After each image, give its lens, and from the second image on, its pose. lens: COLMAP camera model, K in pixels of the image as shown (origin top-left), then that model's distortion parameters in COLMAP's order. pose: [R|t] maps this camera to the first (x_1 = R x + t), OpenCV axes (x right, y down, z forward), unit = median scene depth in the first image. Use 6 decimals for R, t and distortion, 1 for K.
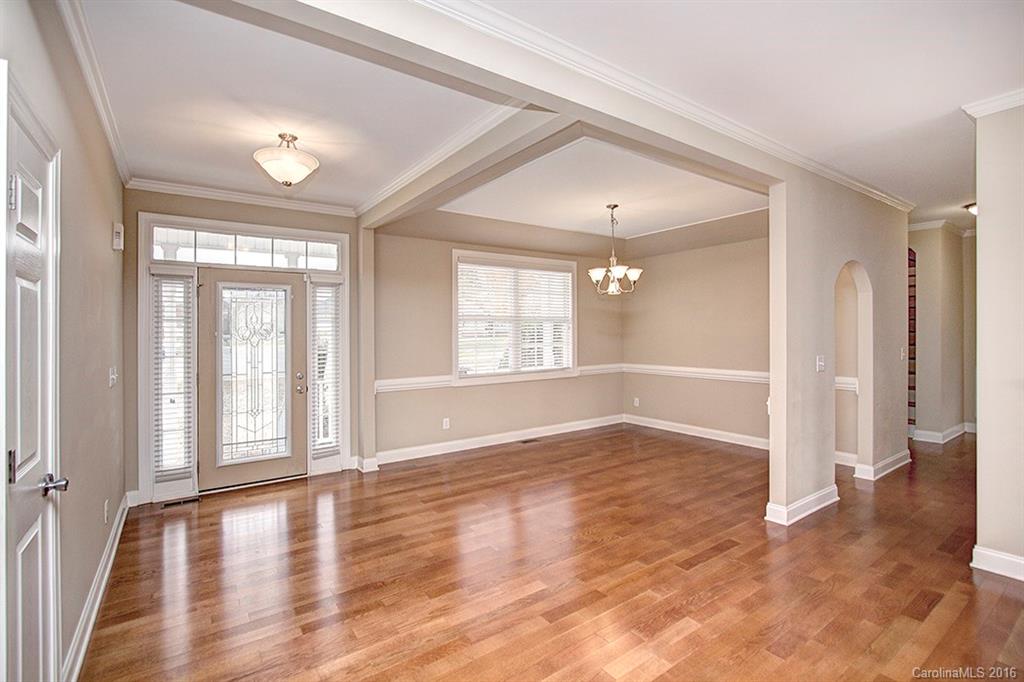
lens RADIAL K [[472.9, 0, 516.0], [0, 472.9, 333.1], [0, 0, 1]] dist [-0.015561, -0.000534]
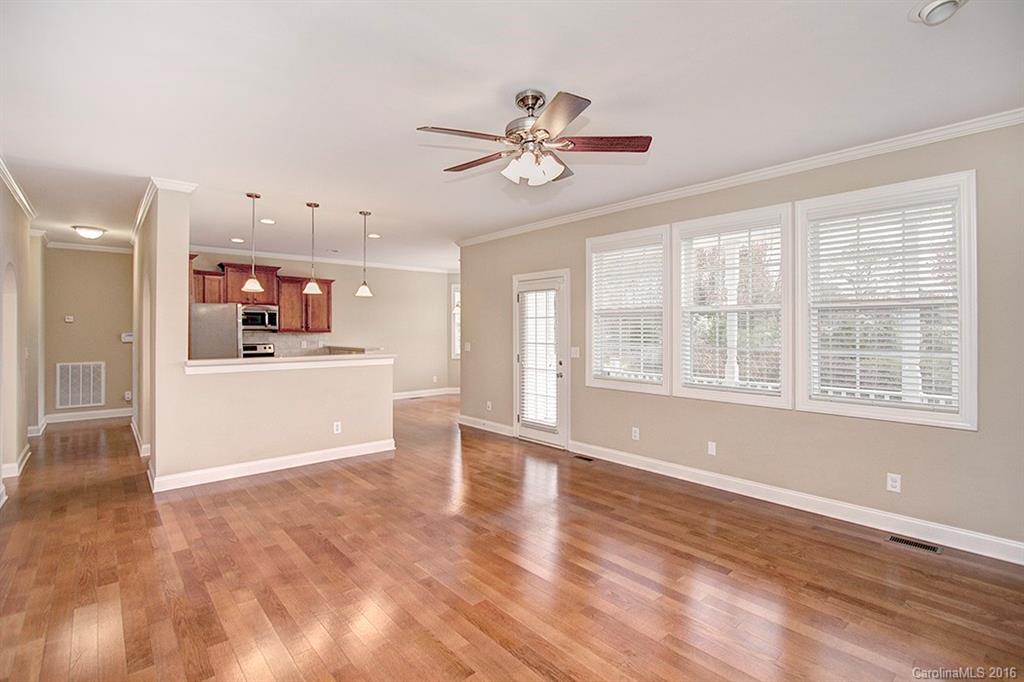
lens RADIAL K [[472.9, 0, 512.7], [0, 472.9, 328.5], [0, 0, 1]] dist [-0.015561, -0.000534]
pose [[-0.102606, 0.014938, 0.994610, -0.372184], [-0.001666, 0.999883, -0.015189, 0.002929], [-0.994721, -0.003216, -0.102569, 0.014161]]
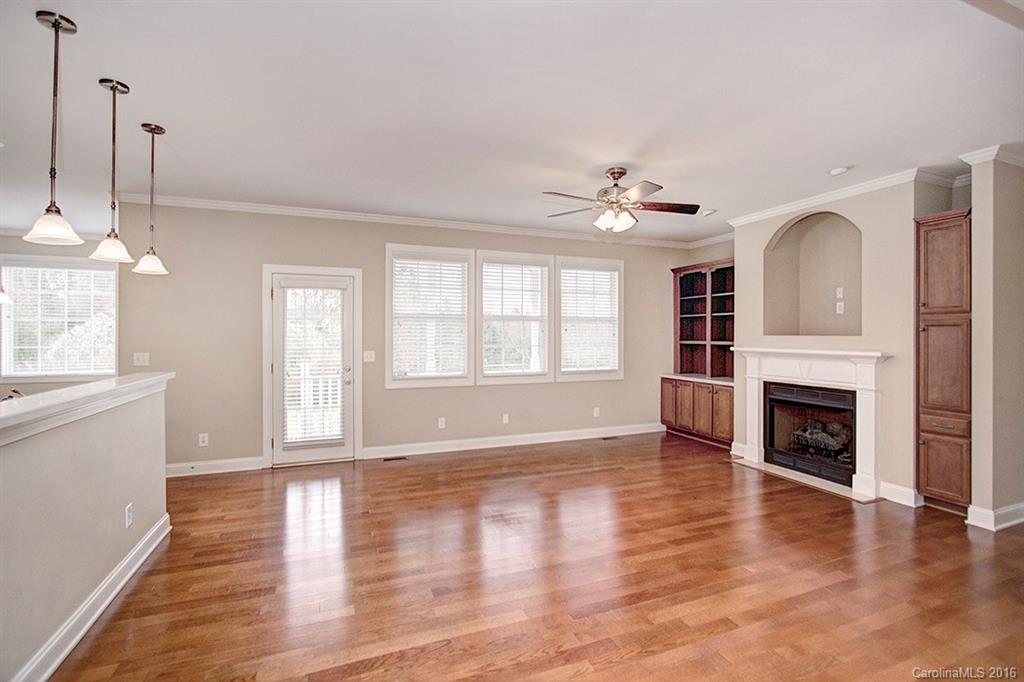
lens RADIAL K [[472.9, 0, 520.6], [0, 472.9, 338.4], [0, 0, 1]] dist [-0.015561, -0.000534]
pose [[-0.972283, 0.008536, 0.233651, 0.169094], [0.009569, 0.999949, 0.003289, 0.000520], [-0.233611, 0.005433, -0.972315, 0.780409]]
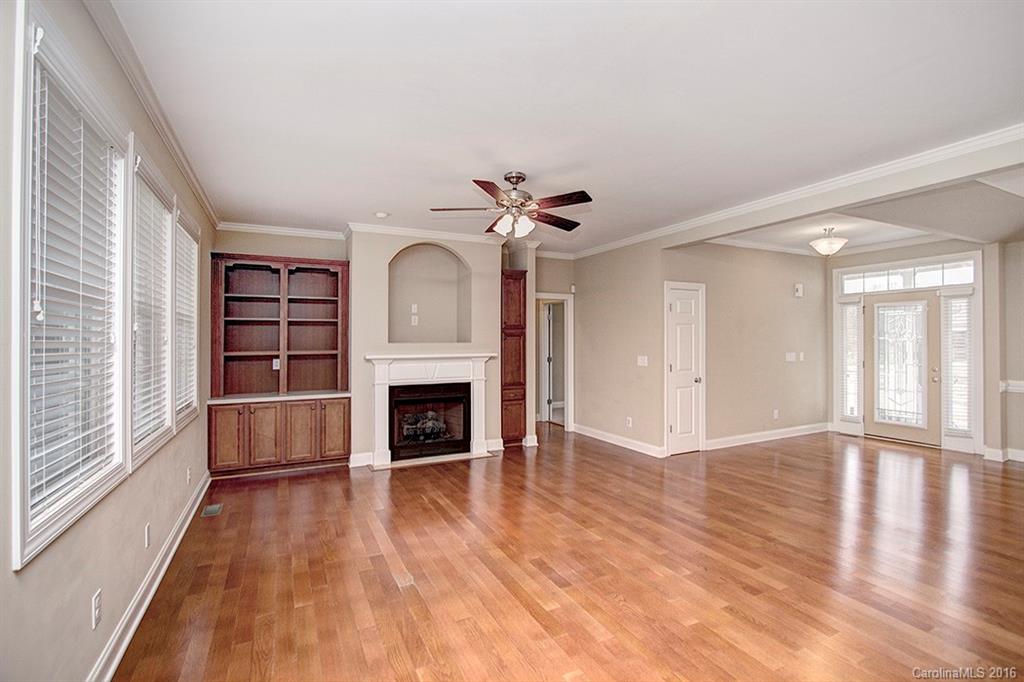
lens RADIAL K [[472.9, 0, 522.0], [0, 472.9, 346.3], [0, 0, 1]] dist [-0.015561, -0.000534]
pose [[-0.151339, 0.025409, -0.988155, 1.002059], [0.010745, 0.999653, 0.024059, -0.014694], [0.988423, -0.006977, -0.151560, 0.068066]]
